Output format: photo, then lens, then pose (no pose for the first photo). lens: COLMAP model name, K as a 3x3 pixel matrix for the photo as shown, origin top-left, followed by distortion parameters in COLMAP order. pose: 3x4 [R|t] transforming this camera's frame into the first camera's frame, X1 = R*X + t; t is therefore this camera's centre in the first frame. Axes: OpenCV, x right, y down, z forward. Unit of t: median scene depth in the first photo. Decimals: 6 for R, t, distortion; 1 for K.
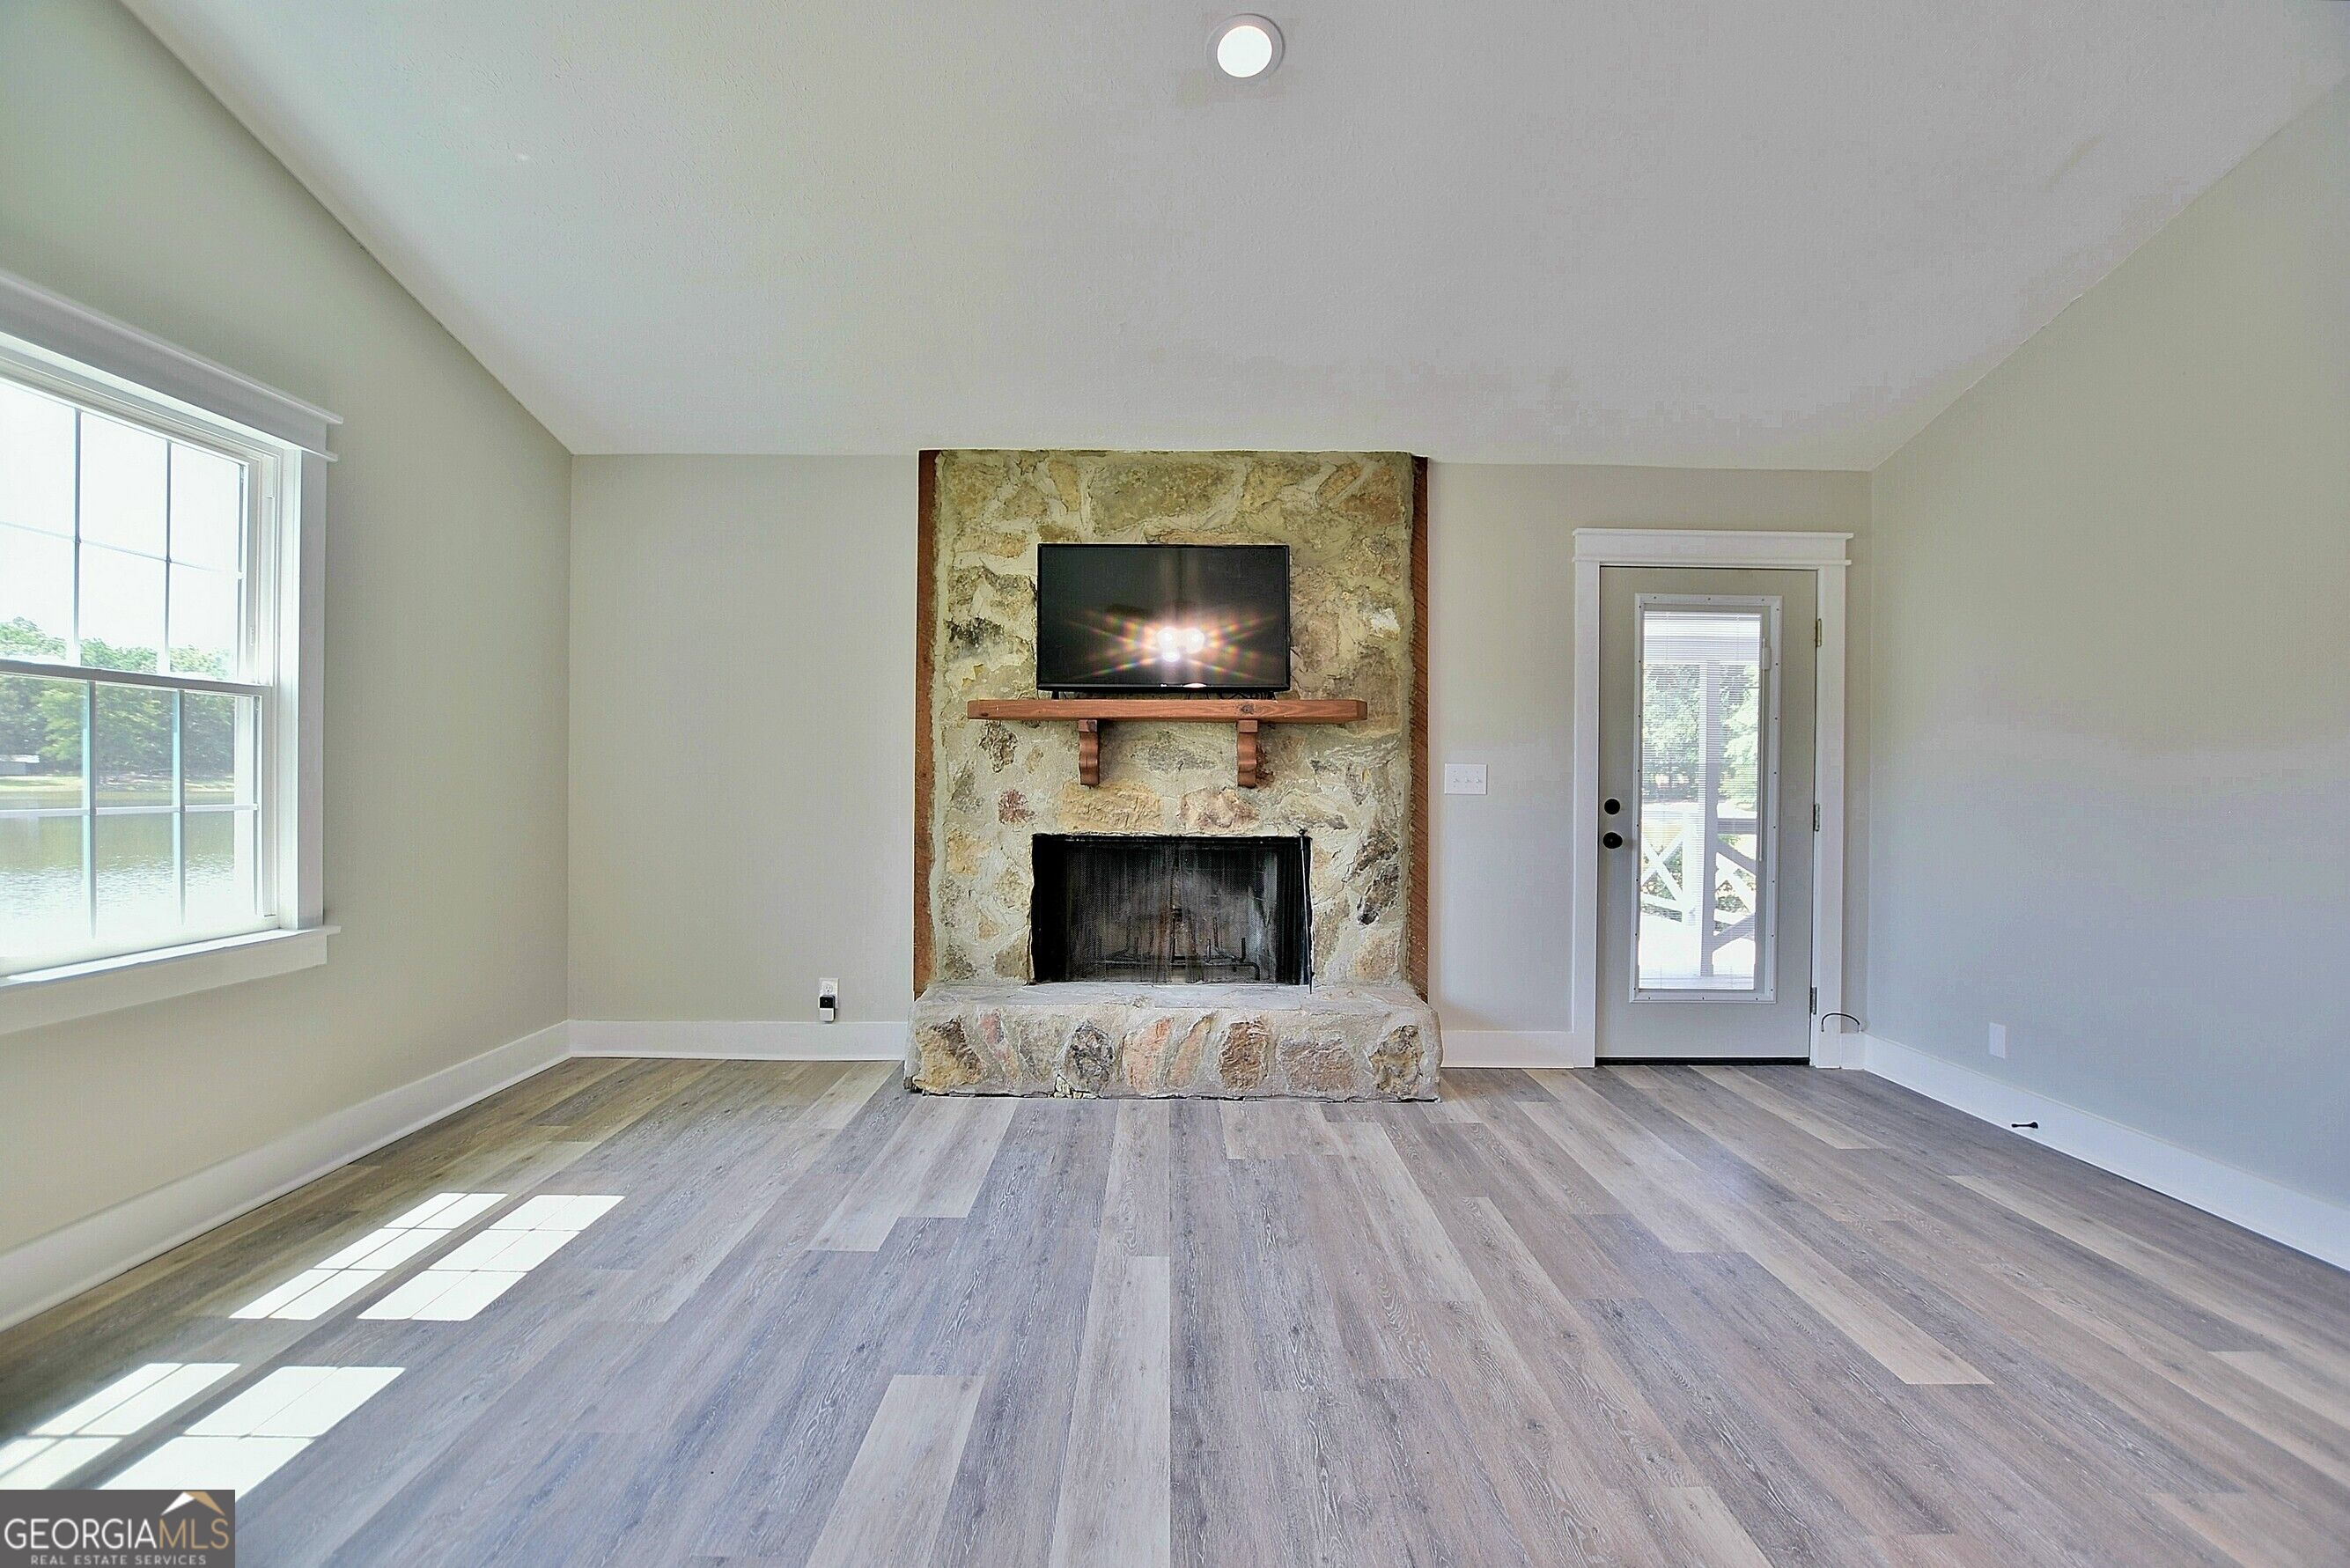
lens RADIAL K [[1054.5, 0, 1174.1], [0, 1054.5, 783.3], [0, 0, 1]] dist [-0.025662, 0.001099]
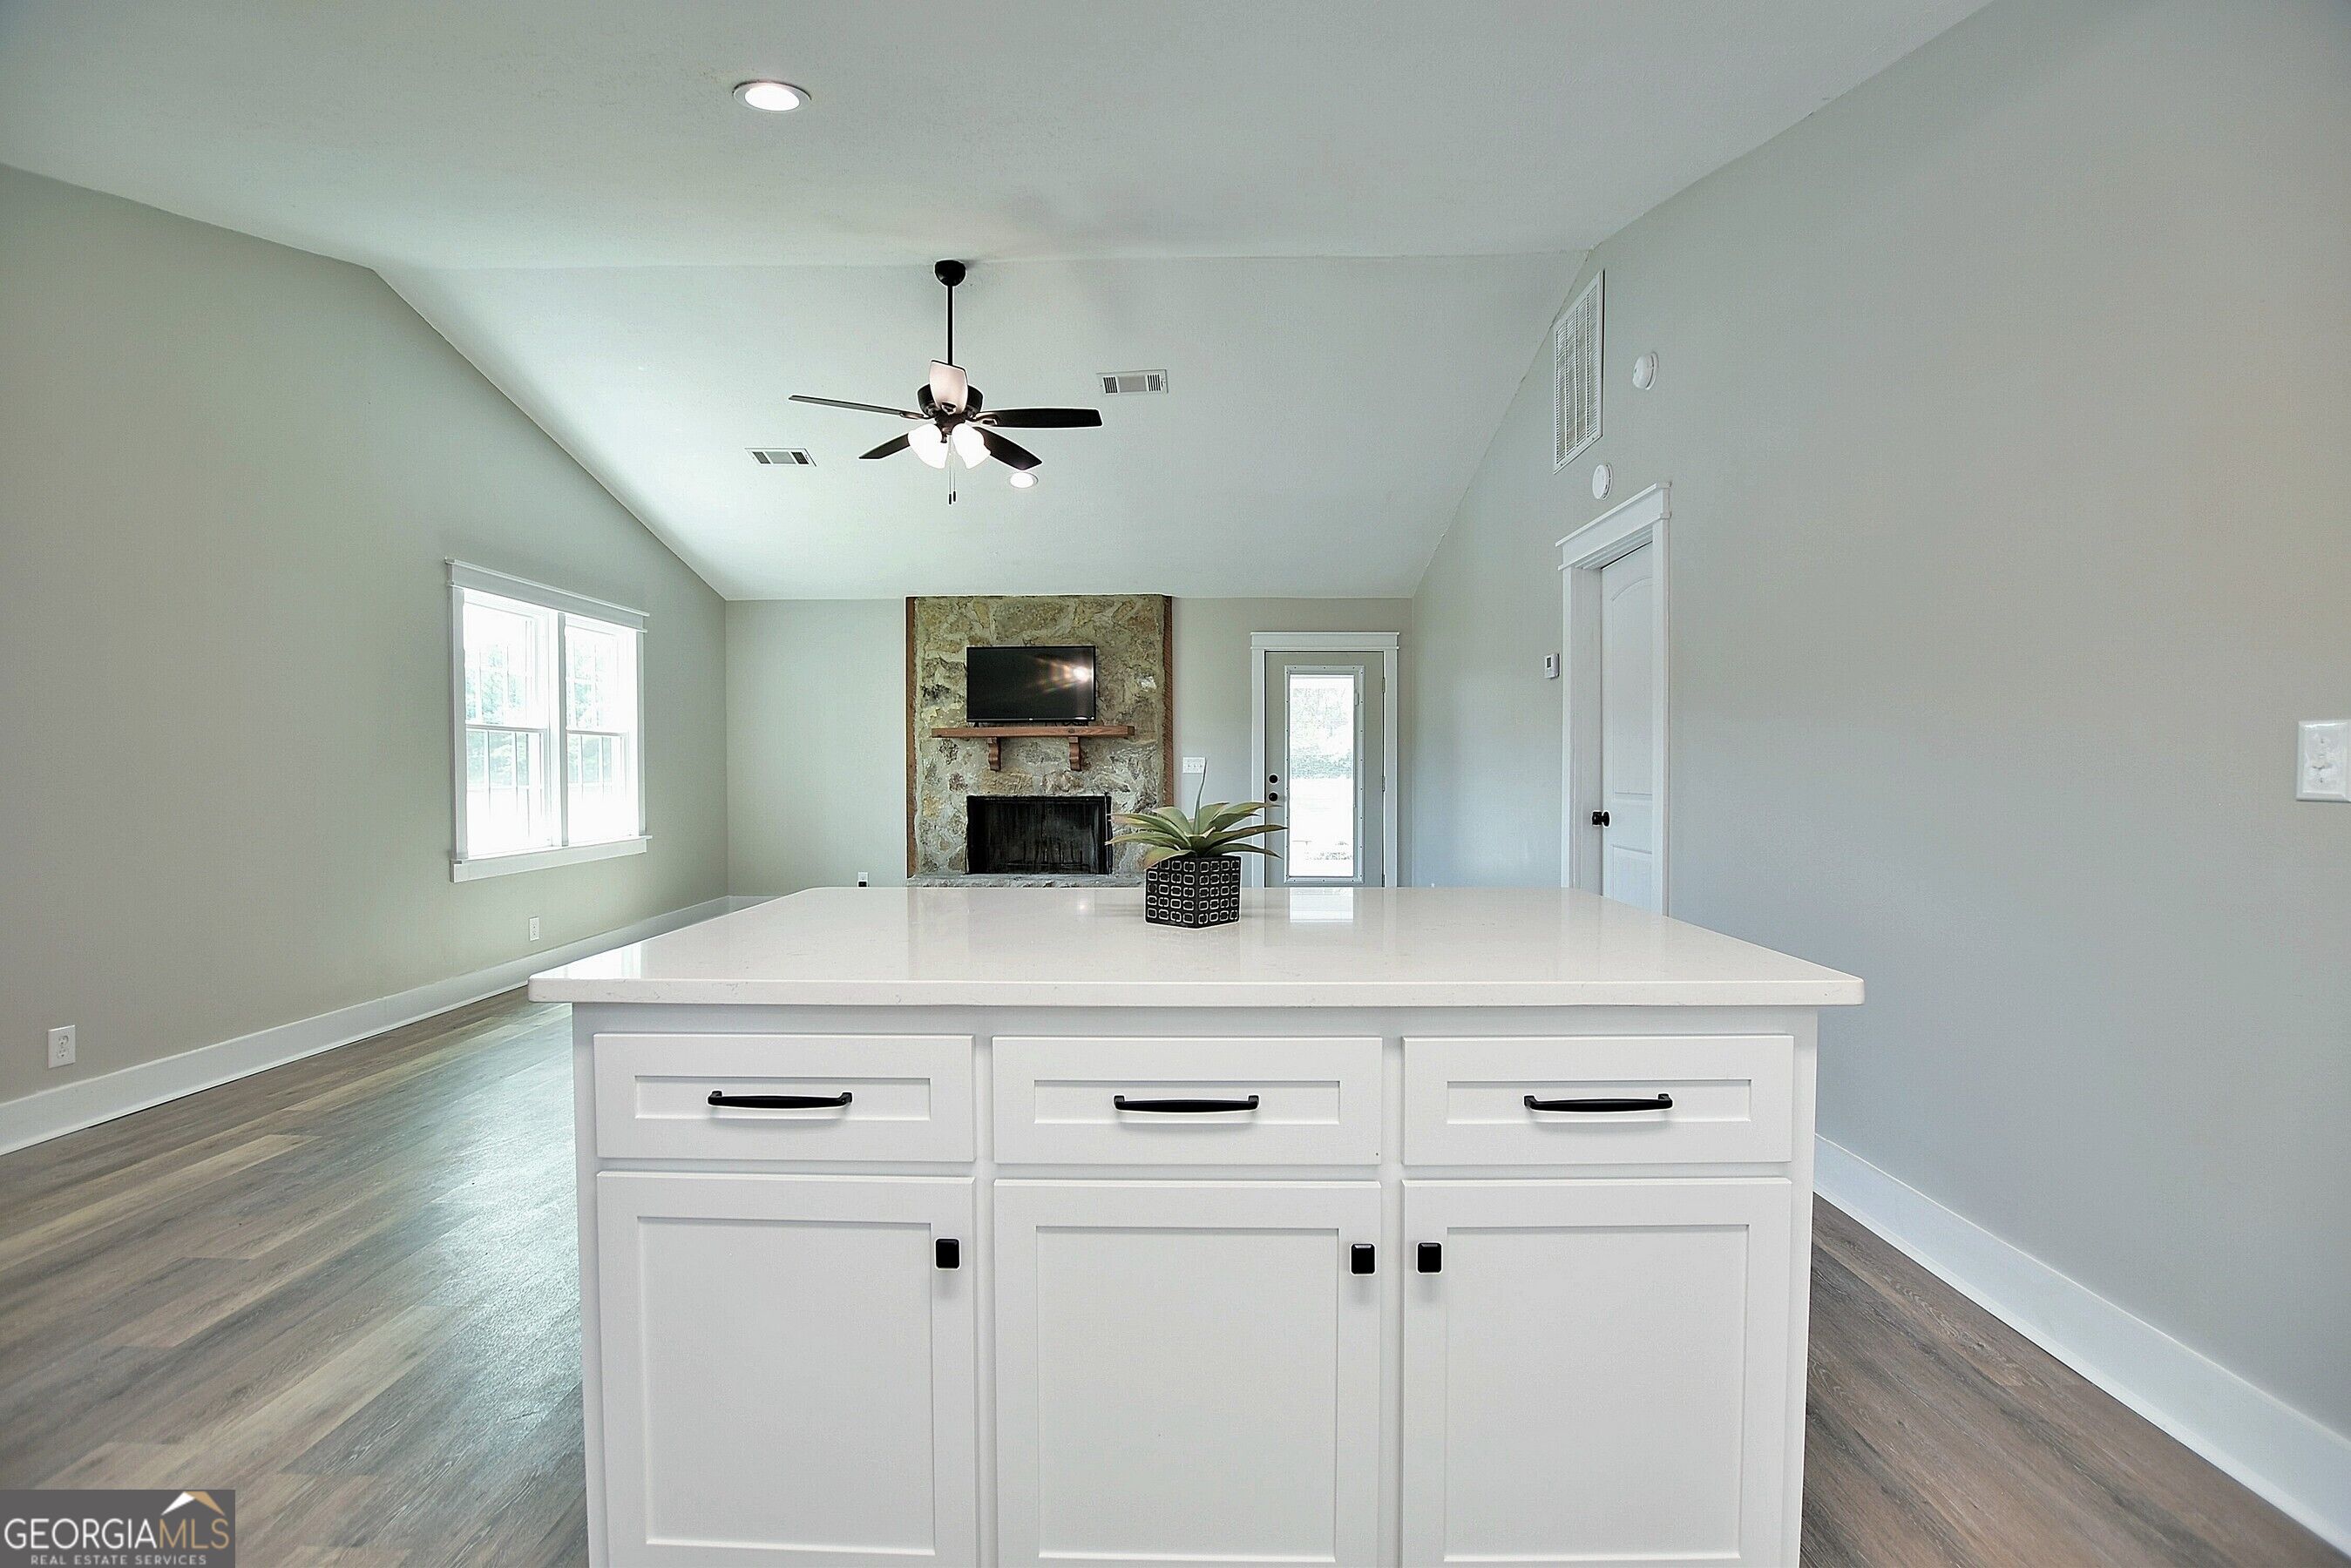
lens RADIAL K [[1054.8, 0, 1176.4], [0, 1054.8, 784.8], [0, 0, 1]] dist [-0.025662, 0.001099]
pose [[0.999795, -0.010373, -0.017377, 0.282465], [0.010644, 0.999822, 0.015589, 0.001117], [0.017213, -0.015771, 0.999727, -0.922976]]
